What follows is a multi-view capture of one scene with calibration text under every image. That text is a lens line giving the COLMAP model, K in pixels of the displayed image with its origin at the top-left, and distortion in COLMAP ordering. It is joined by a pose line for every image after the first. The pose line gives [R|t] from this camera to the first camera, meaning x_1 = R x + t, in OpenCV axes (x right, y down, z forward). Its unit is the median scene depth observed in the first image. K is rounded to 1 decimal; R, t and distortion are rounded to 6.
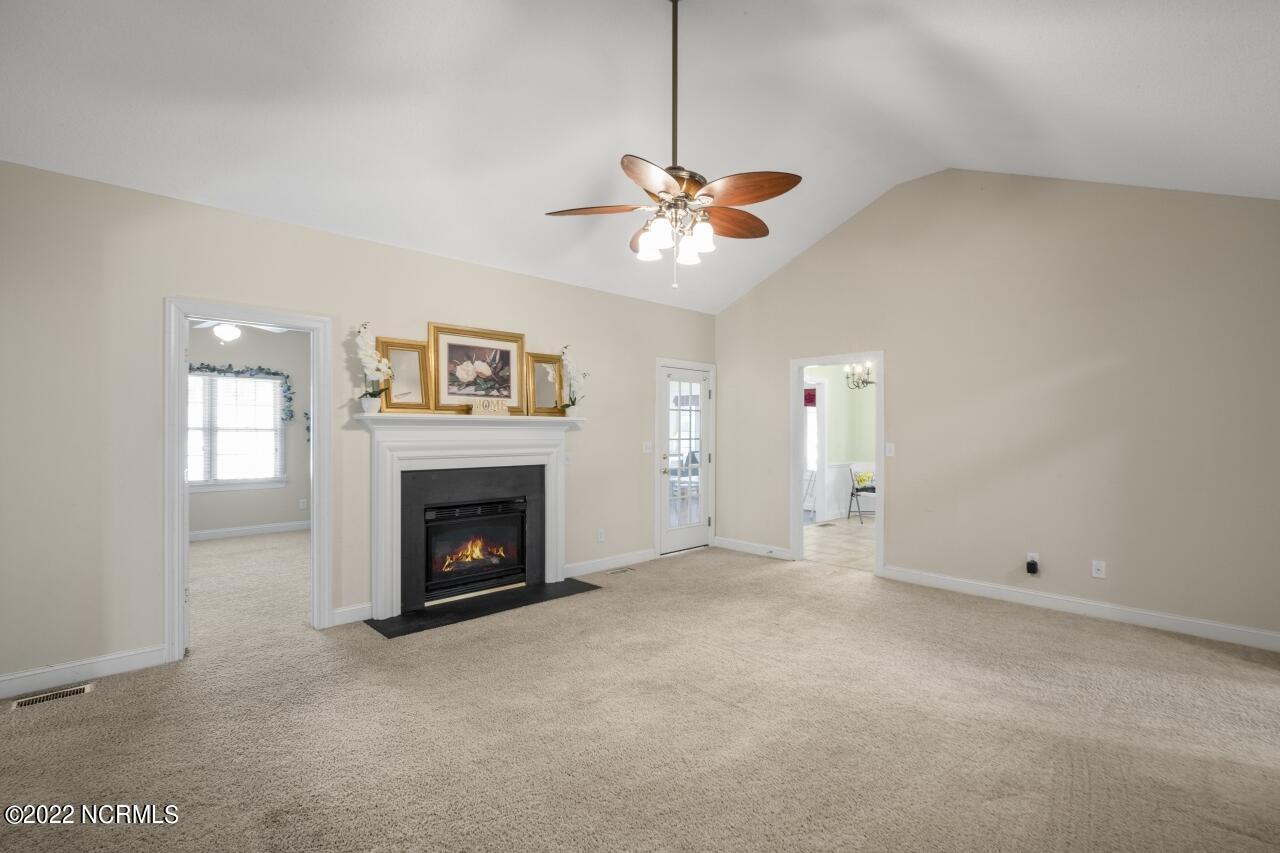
lens RADIAL K [[592.3, 0, 632.7], [0, 592.3, 425.6], [0, 0, 1]] dist [-0.001019, 0.001331]
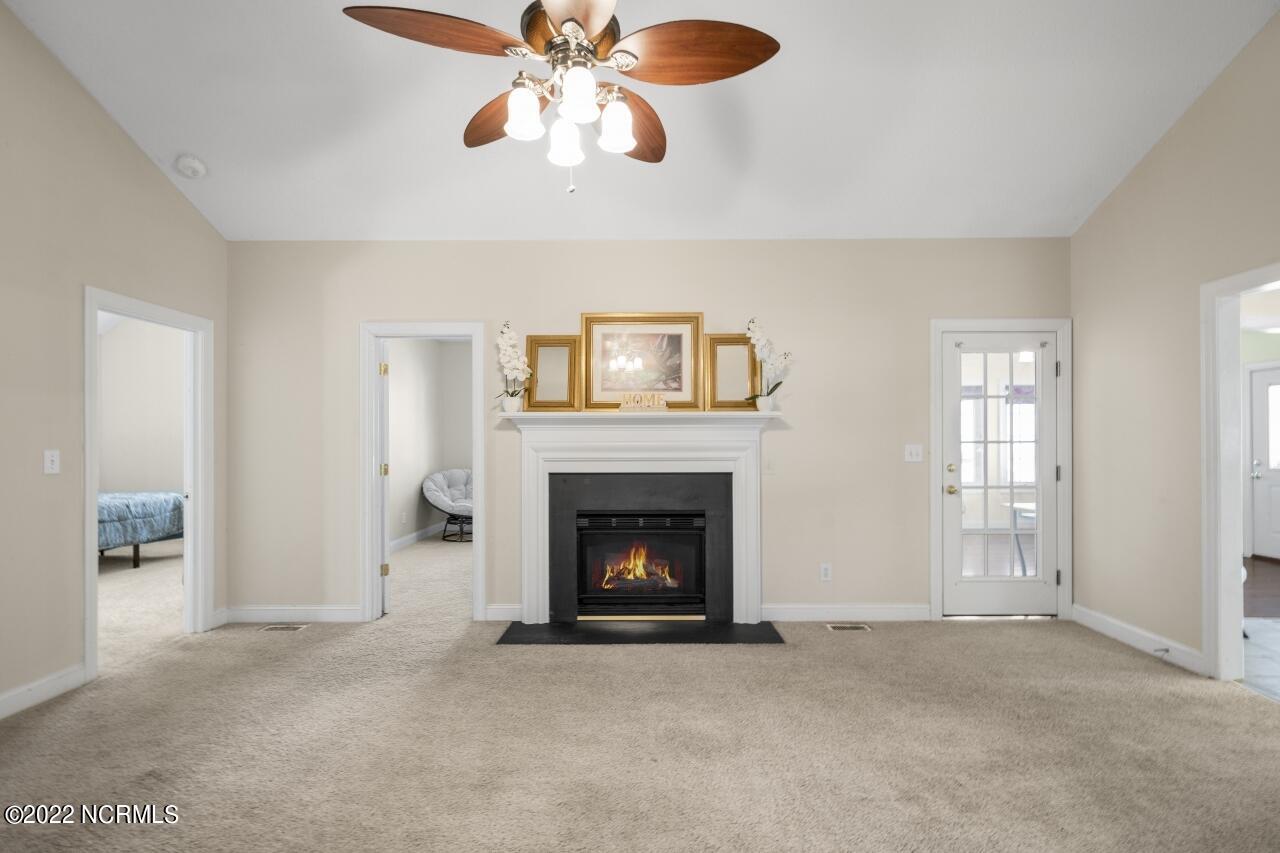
lens RADIAL K [[605.2, 0, 643.9], [0, 605.2, 441.9], [0, 0, 1]] dist [-0.000310, 0.001109]
pose [[0.720358, -0.006005, -0.693577, 0.352863], [0.010520, 0.999942, 0.002268, 0.023076], [0.693523, -0.008930, 0.720379, 0.357470]]
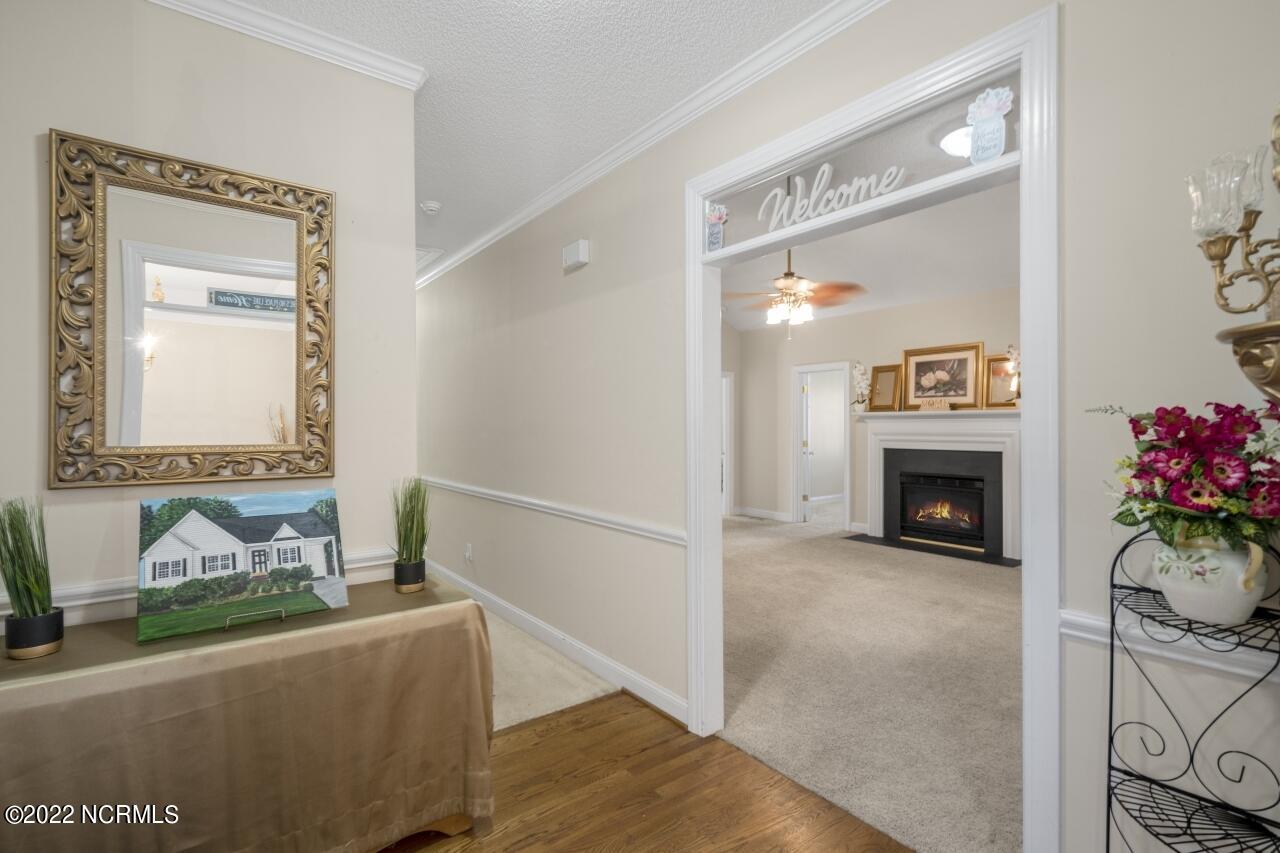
lens RADIAL K [[592.3, 0, 632.7], [0, 592.3, 425.6], [0, 0, 1]] dist [-0.001019, 0.001331]
pose [[-0.123926, -0.004197, -0.992283, 1.141275], [0.008670, 0.999948, -0.005312, 0.016327], [0.992254, -0.009261, -0.123883, 0.466543]]
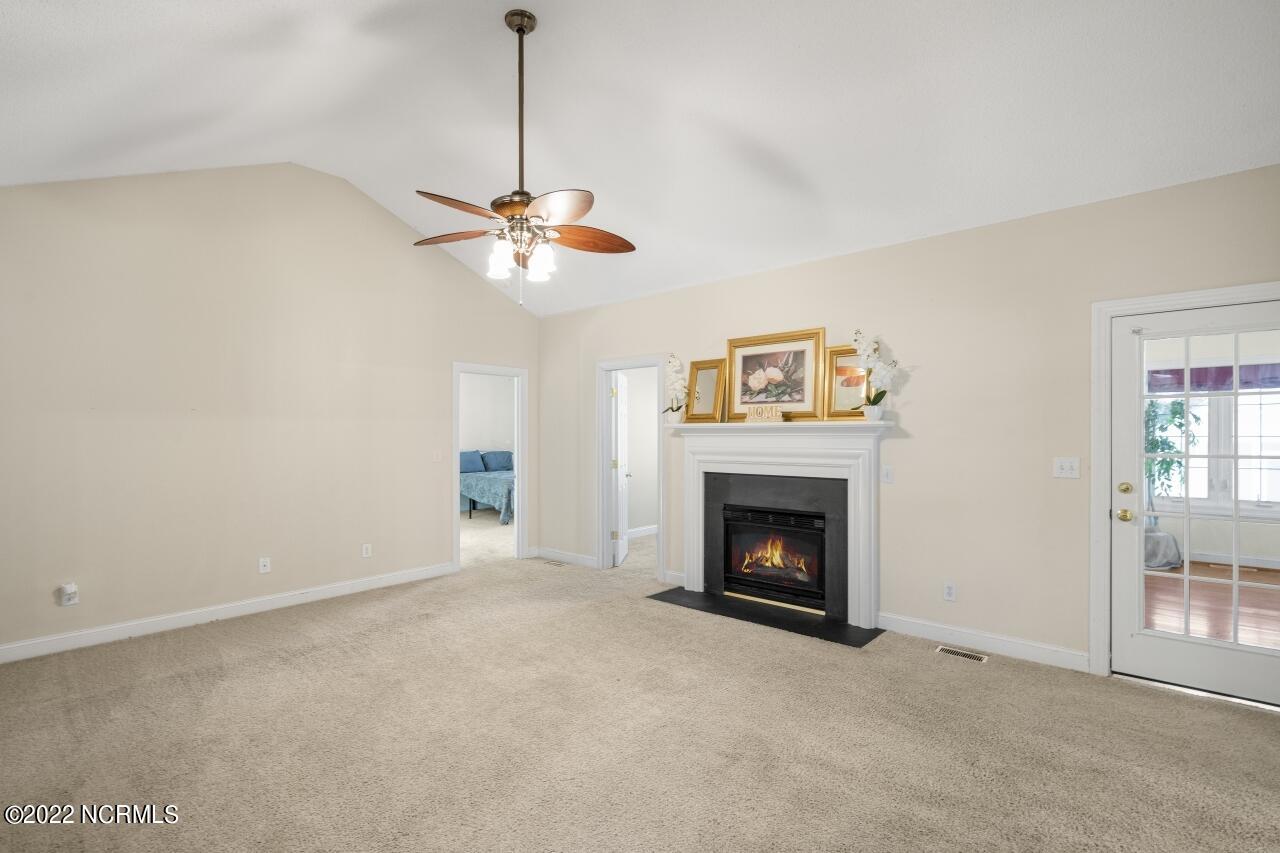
lens RADIAL K [[594.8, 0, 632.1], [0, 594.8, 438.2], [0, 0, 1]] dist [0.000326, 0.000555]
pose [[0.079104, 0.004518, -0.996856, 0.697564], [0.009821, 0.999938, 0.005311, 0.001456], [0.996818, -0.010210, 0.079055, 0.678896]]
